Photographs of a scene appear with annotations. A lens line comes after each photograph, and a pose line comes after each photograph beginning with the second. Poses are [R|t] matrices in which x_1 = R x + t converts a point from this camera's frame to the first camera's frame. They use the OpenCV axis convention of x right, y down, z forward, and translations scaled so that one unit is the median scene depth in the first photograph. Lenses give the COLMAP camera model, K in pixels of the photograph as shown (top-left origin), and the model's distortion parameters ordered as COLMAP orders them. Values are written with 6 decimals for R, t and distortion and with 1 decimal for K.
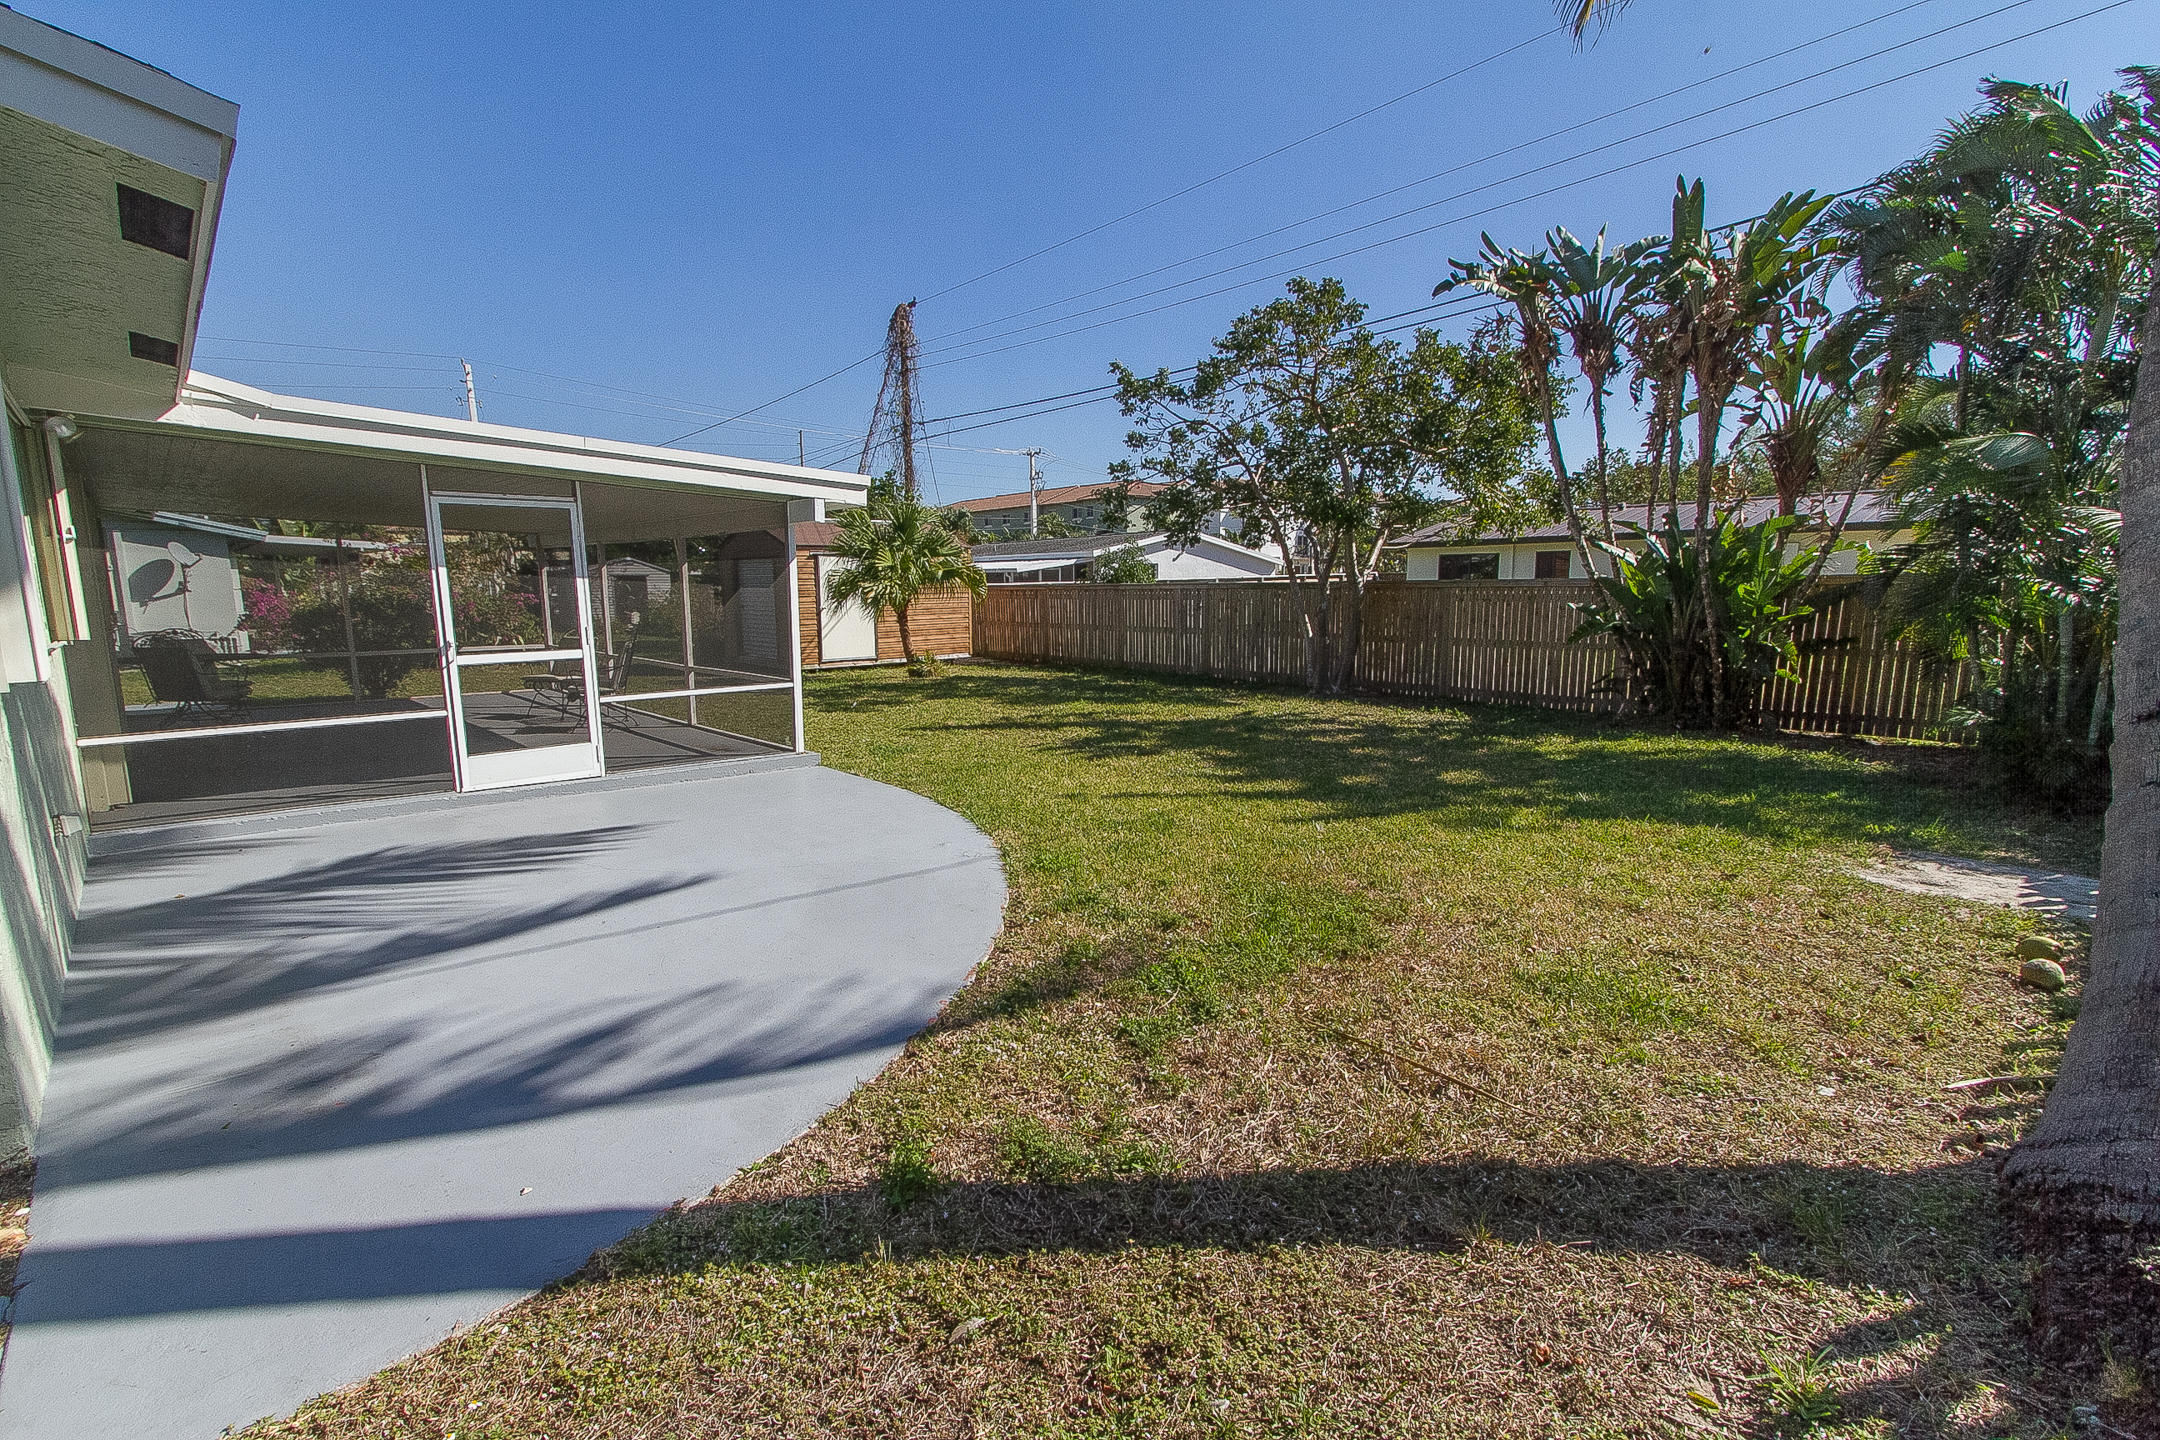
lens RADIAL K [[982.0, 0, 1074.3], [0, 982.0, 737.5], [0, 0, 1]] dist [0.011036, -0.003321]
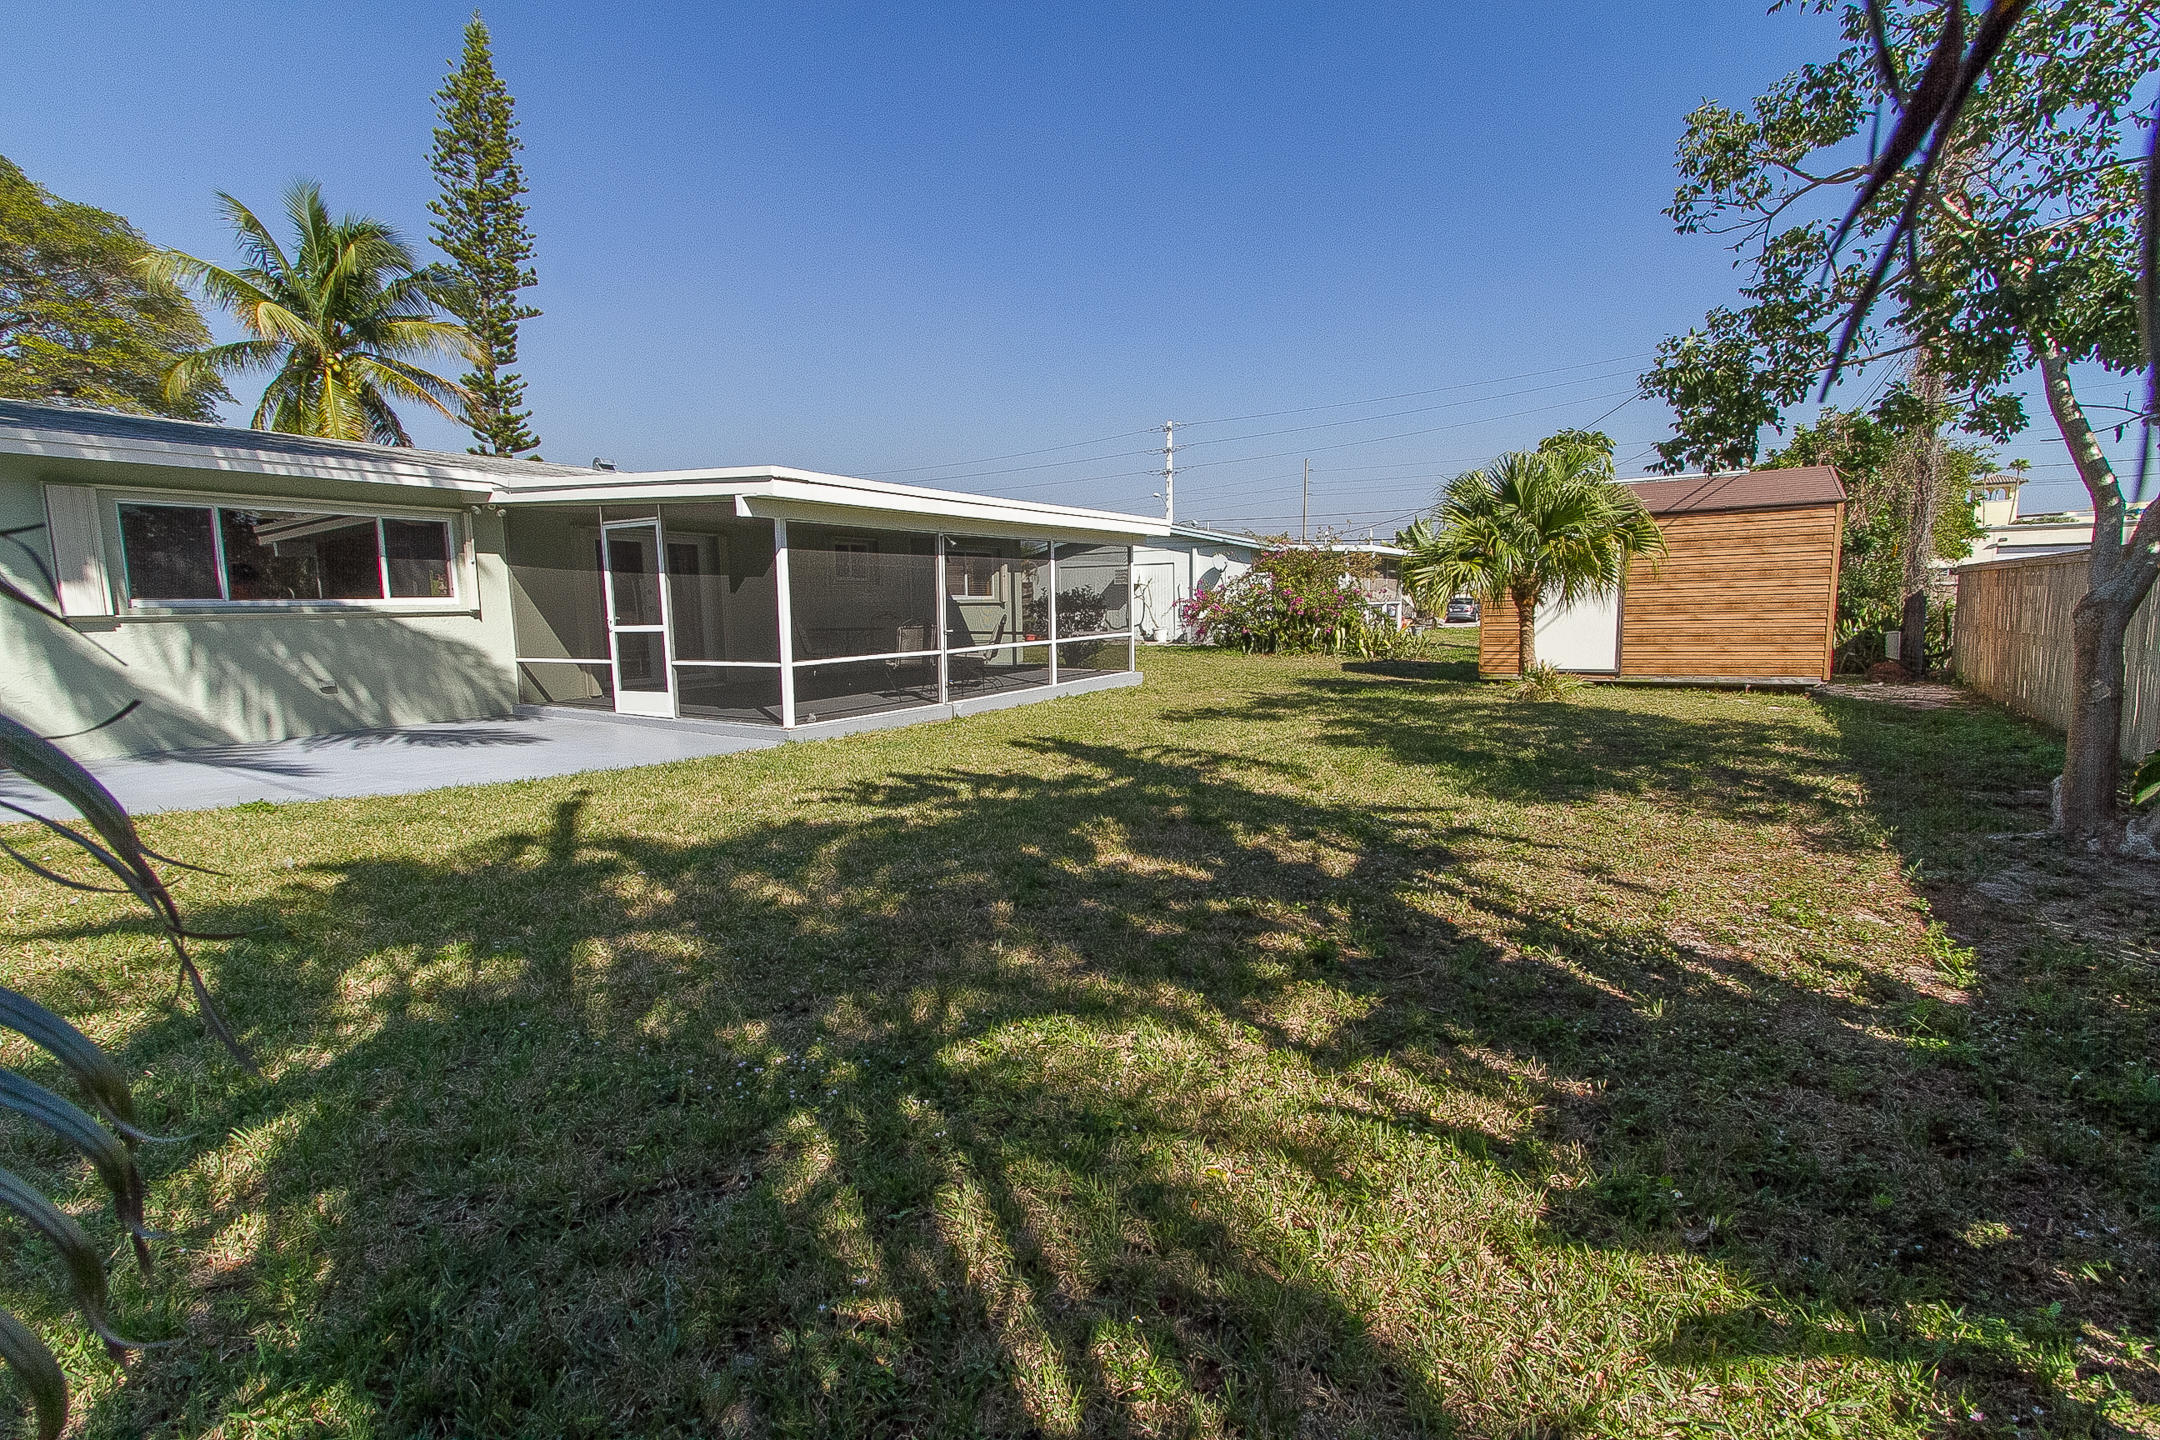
lens RADIAL K [[982.0, 0, 1079.5], [0, 982.0, 704.8], [0, 0, 1]] dist [0.011036, -0.003321]
pose [[0.296256, 0.100467, -0.949810, 0.995969], [-0.130042, 0.989434, 0.064097, -0.142379], [0.946214, 0.104526, 0.306191, 1.136319]]
